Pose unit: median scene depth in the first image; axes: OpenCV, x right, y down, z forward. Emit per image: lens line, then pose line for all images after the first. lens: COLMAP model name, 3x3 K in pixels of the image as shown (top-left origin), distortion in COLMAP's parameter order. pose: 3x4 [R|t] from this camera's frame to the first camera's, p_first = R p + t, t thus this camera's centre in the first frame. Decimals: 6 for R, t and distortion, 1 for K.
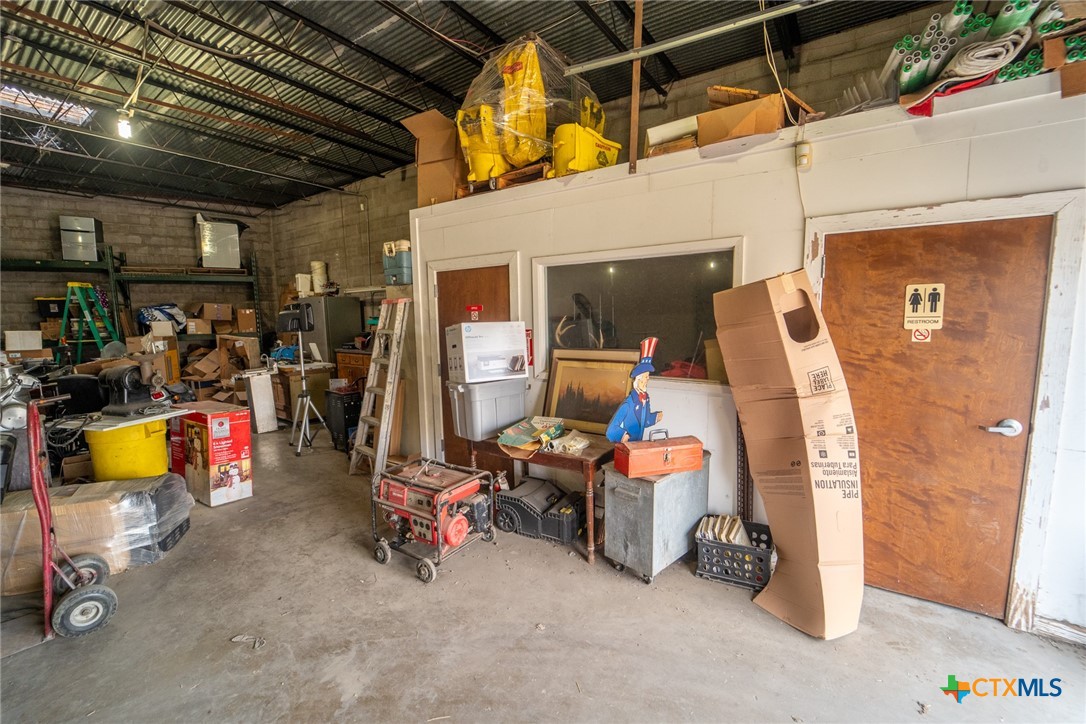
lens RADIAL K [[446.9, 0, 541.5], [0, 446.9, 367.2], [0, 0, 1]] dist [-0.026091, 0.002687]
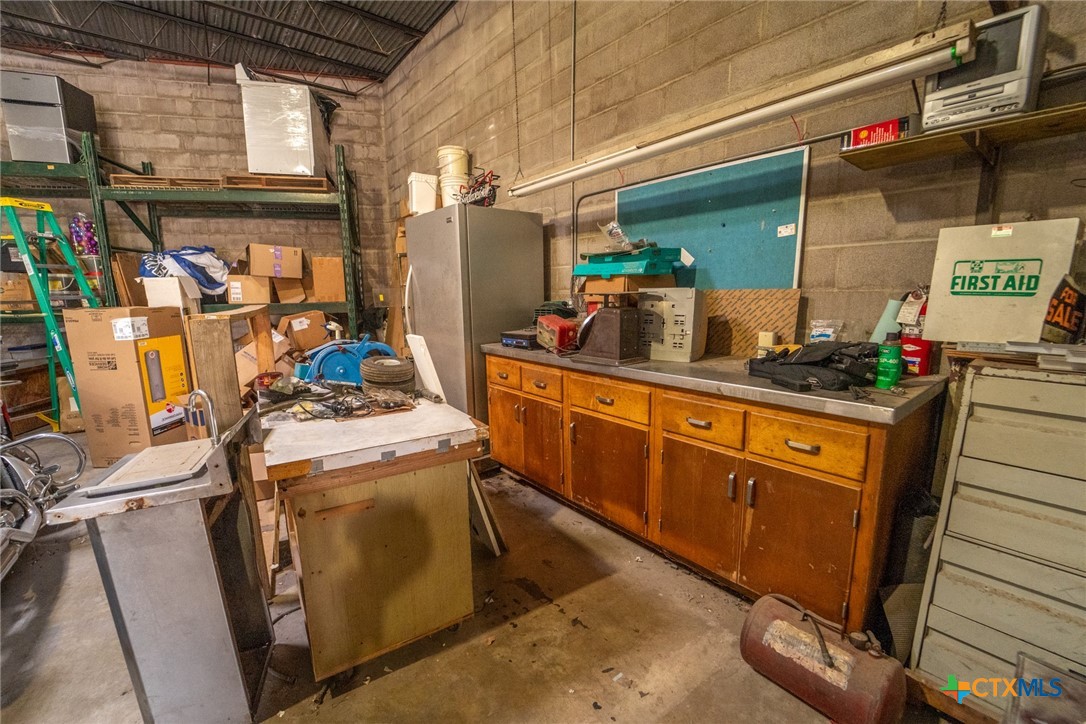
lens RADIAL K [[446.9, 0, 541.5], [0, 446.9, 367.2], [0, 0, 1]] dist [-0.026091, 0.002687]
pose [[0.956451, 0.049212, -0.287714, -0.299355], [-0.033465, 0.997673, 0.059398, -0.045663], [0.289968, -0.047183, 0.955873, 0.633978]]
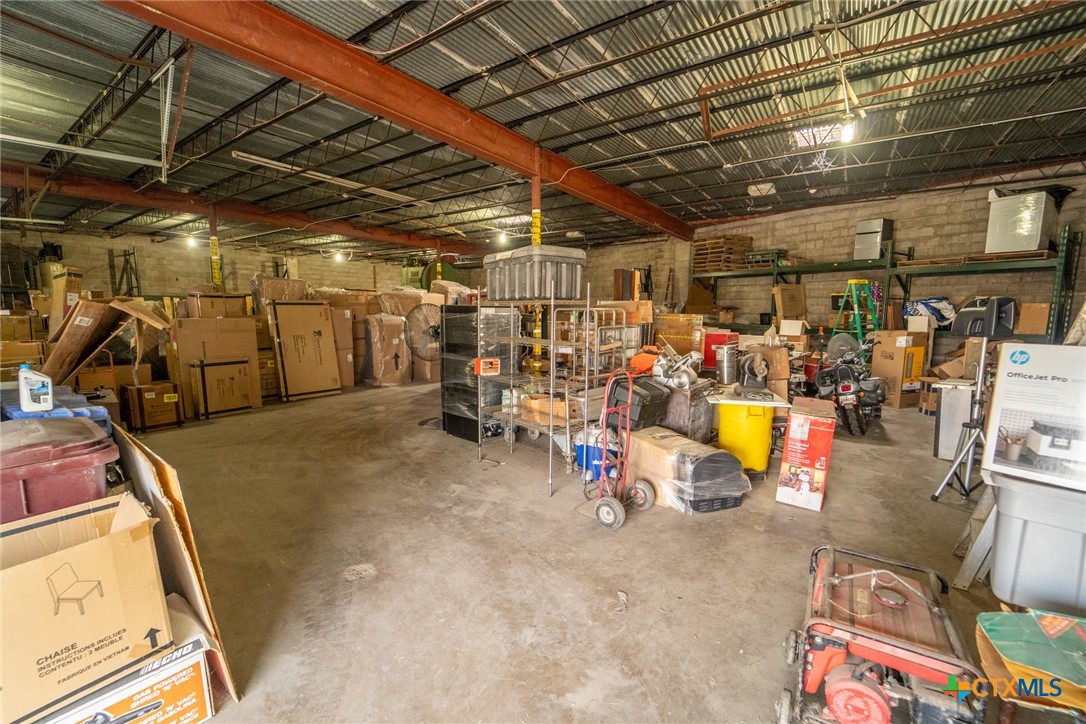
lens RADIAL K [[446.9, 0, 541.5], [0, 446.9, 367.2], [0, 0, 1]] dist [-0.026091, 0.002687]
pose [[-0.005774, 0.137986, -0.990417, 0.100152], [-0.119318, 0.983263, 0.137685, -0.028019], [0.992839, 0.118970, 0.010787, 0.182697]]
